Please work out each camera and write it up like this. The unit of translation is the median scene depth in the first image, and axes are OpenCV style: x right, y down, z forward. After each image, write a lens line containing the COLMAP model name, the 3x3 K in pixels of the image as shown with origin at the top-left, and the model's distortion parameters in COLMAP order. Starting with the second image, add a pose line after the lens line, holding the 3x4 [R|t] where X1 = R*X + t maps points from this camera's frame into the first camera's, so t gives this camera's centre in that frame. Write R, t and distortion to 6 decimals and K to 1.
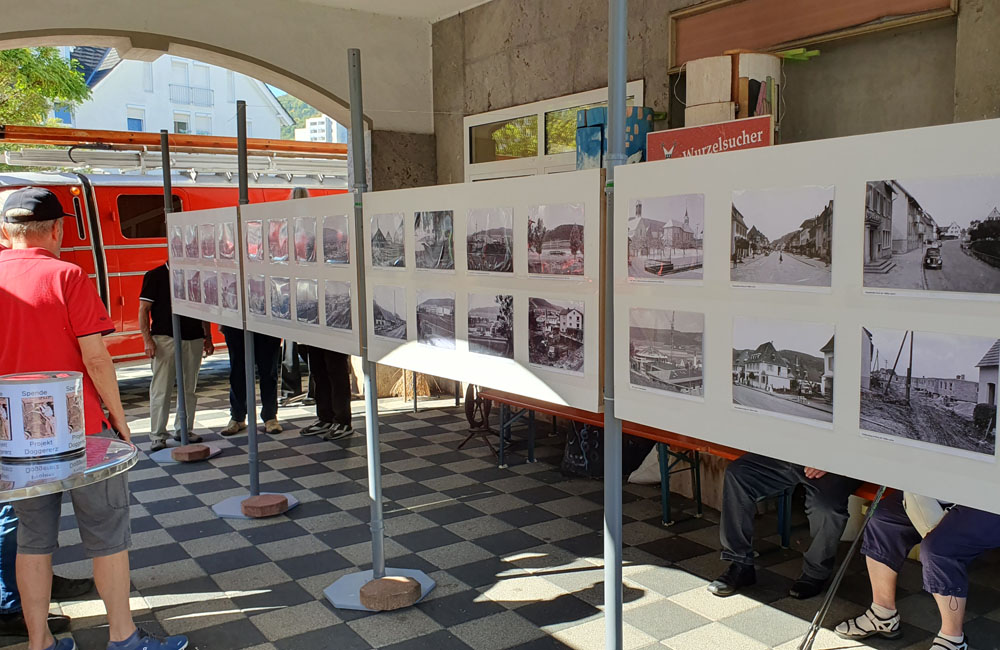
lens RADIAL K [[938.6, 0, 503.3], [0, 938.6, 320.6], [0, 0, 1]] dist [0.028980, 0.000000]
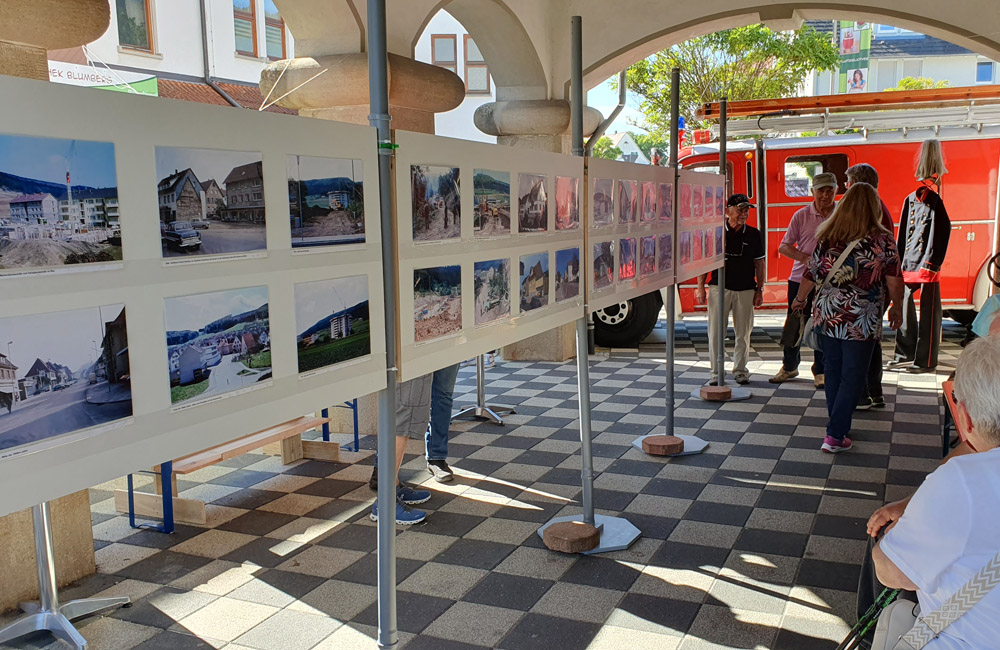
lens RADIAL K [[853.6, 0, 503.5], [0, 853.6, 325.1], [0, 0, 1]] dist [-0.005927, -0.012795]
pose [[0.523795, 0.115503, -0.843978, 0.344990], [-0.059938, 0.993306, 0.098740, -0.020374], [0.849733, -0.001133, 0.527212, 0.240056]]
